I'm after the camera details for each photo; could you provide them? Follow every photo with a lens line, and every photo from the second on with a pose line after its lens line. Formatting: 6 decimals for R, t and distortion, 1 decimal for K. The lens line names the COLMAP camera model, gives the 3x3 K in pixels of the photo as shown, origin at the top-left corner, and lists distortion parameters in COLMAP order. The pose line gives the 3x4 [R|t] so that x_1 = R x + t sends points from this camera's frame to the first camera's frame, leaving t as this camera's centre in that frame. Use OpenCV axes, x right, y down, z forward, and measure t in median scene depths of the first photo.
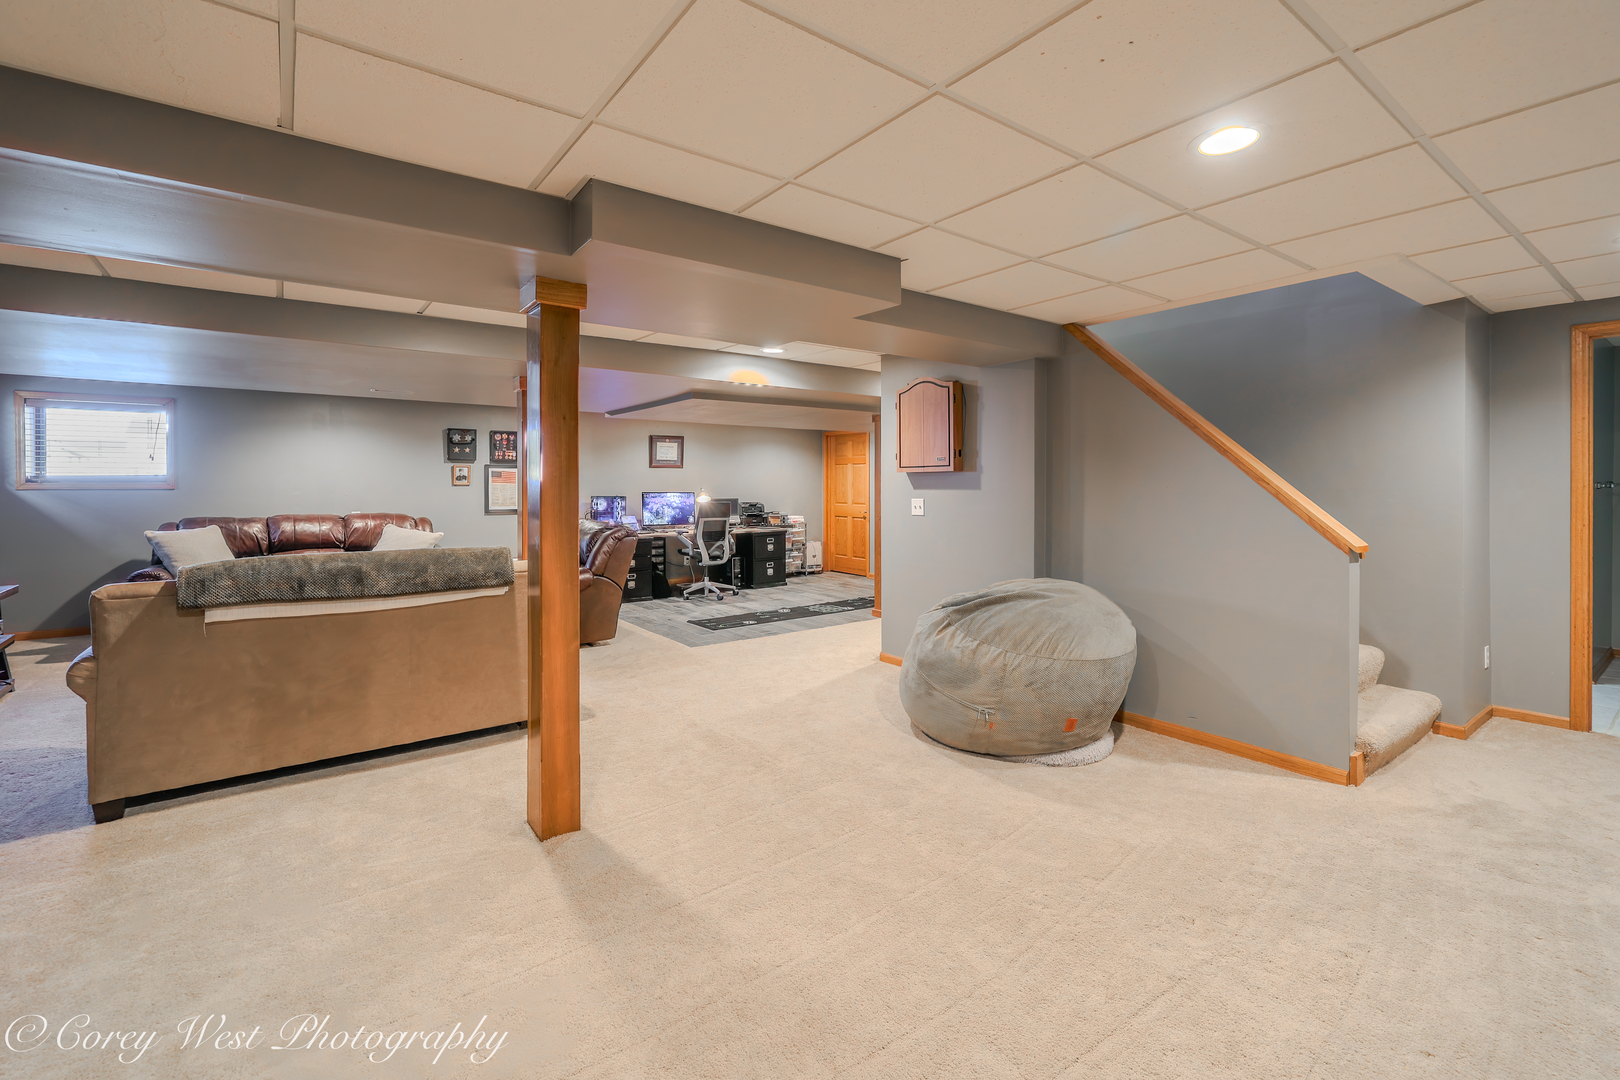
lens RADIAL K [[704.5, 0, 763.3], [0, 704.5, 489.9], [0, 0, 1]] dist [0.002281, -0.000165]
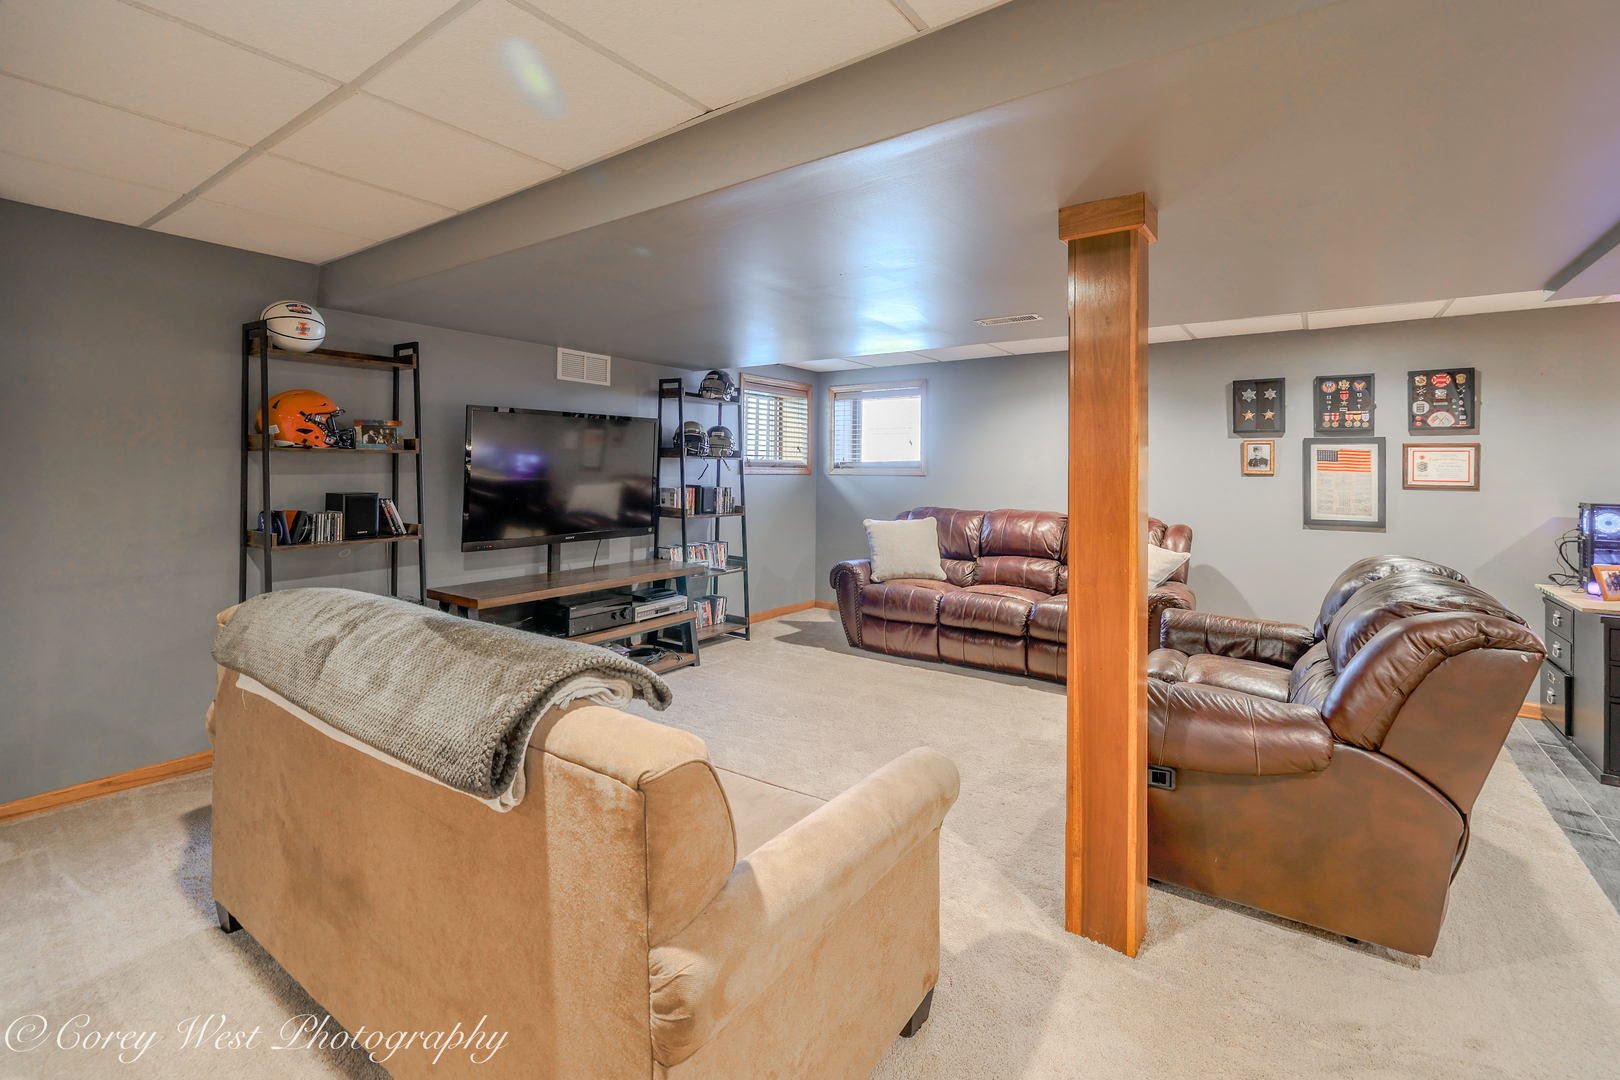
lens RADIAL K [[704.5, 0, 836.9], [0, 704.5, 463.7], [0, 0, 1]] dist [0.002281, -0.000165]
pose [[0.372865, -0.004267, -0.927876, -0.010428], [-0.016292, 0.999805, -0.011145, -0.003407], [0.927743, 0.019273, 0.372723, 0.434692]]
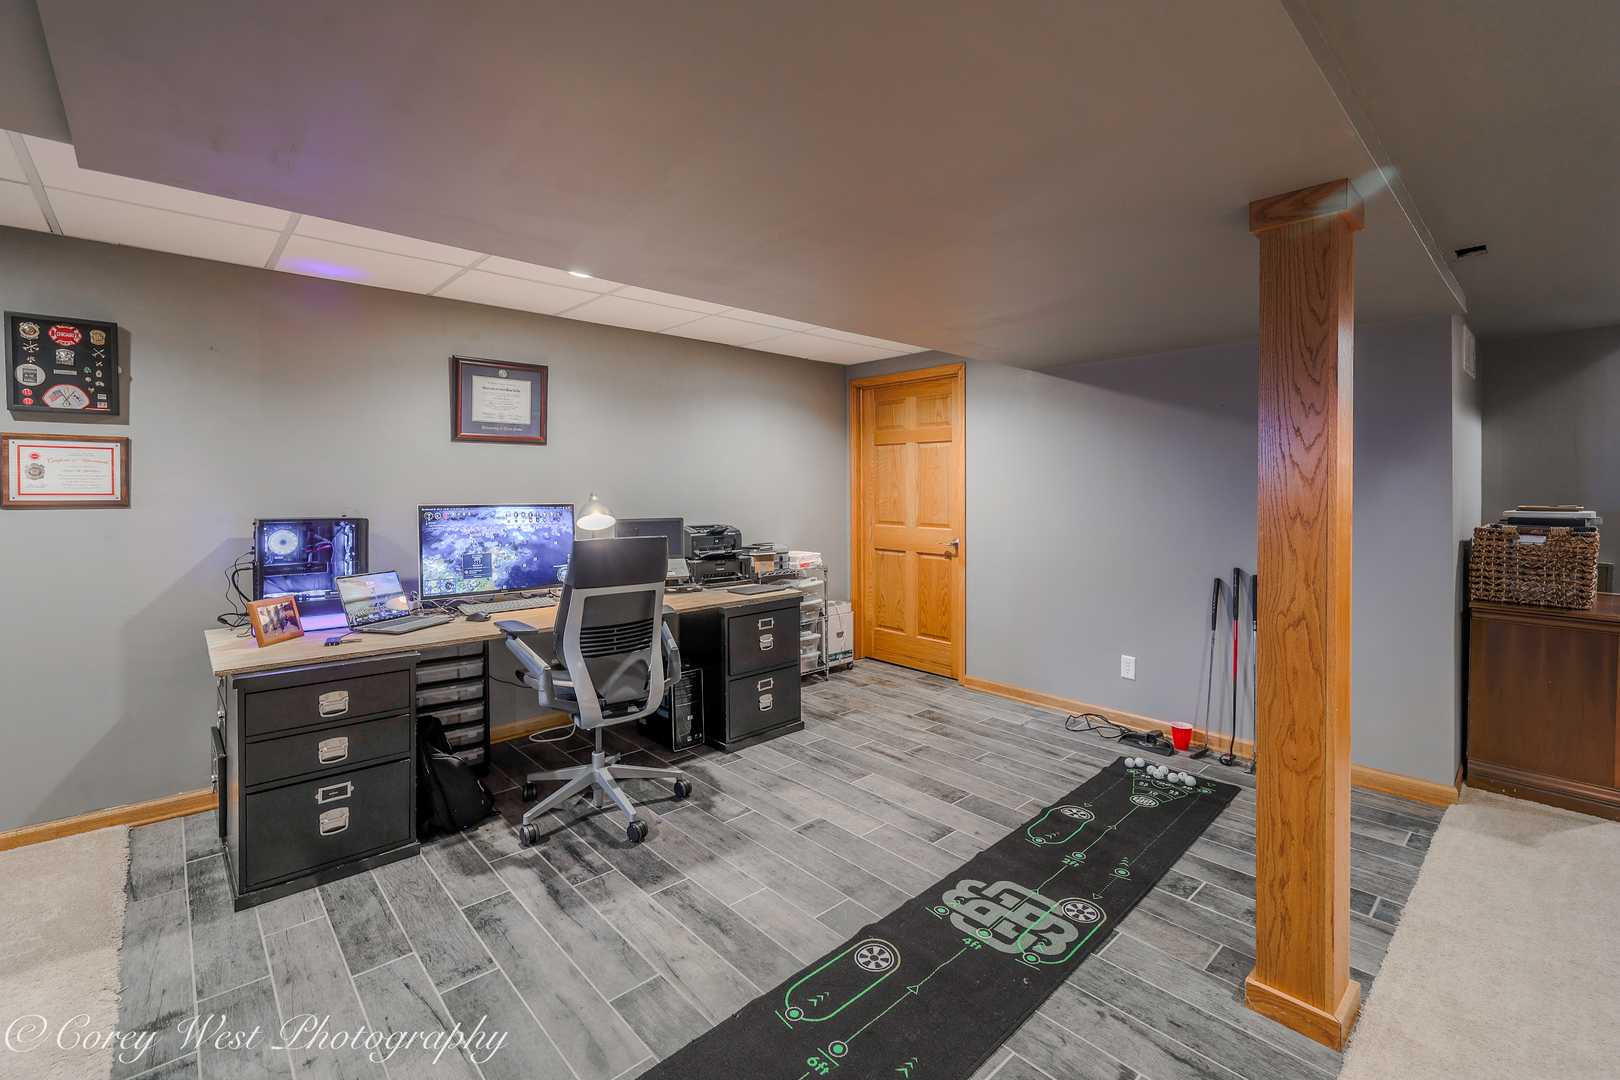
lens RADIAL K [[704.5, 0, 778.3], [0, 704.5, 494.2], [0, 0, 1]] dist [0.002281, -0.000165]
pose [[0.992220, -0.001705, 0.124482, -0.036292], [0.001270, 0.999993, 0.003576, -0.004298], [-0.124487, -0.003390, 0.992215, 0.664628]]
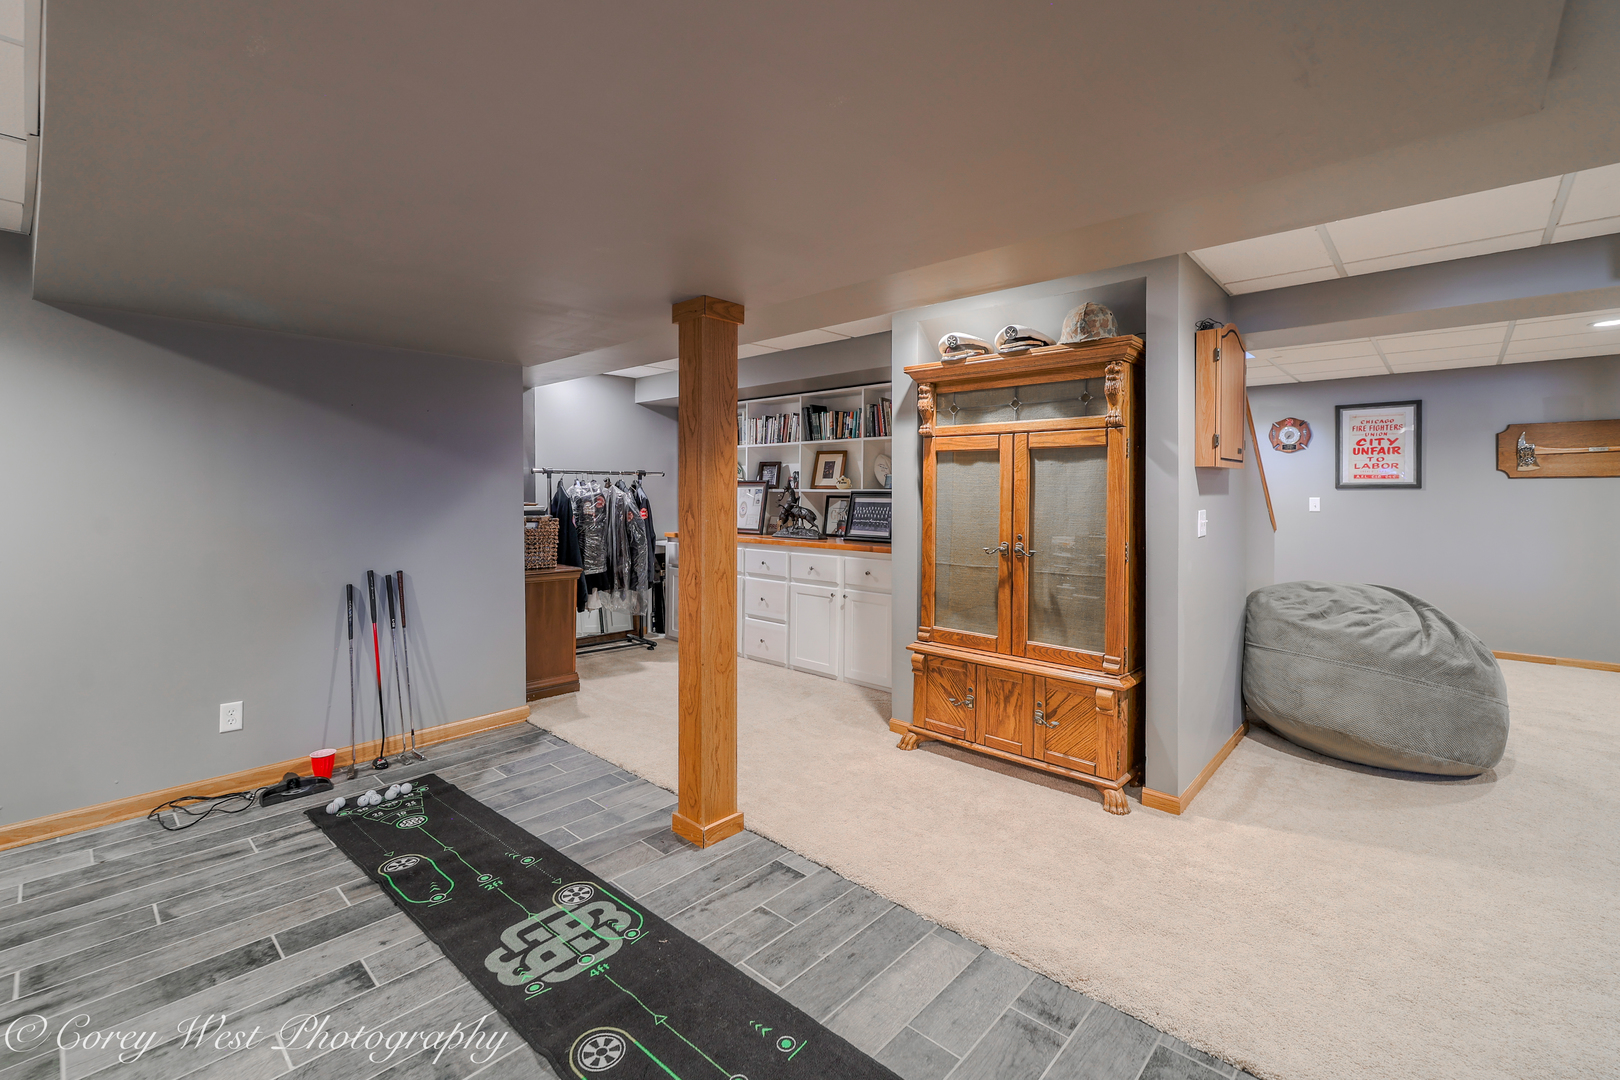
lens RADIAL K [[704.5, 0, 828.4], [0, 704.5, 491.6], [0, 0, 1]] dist [0.002281, -0.000165]
pose [[-0.249270, 0.000896, 0.968434, -0.186657], [0.004796, 0.999988, 0.000309, -0.004675], [-0.968422, 0.004722, -0.249271, 0.887615]]
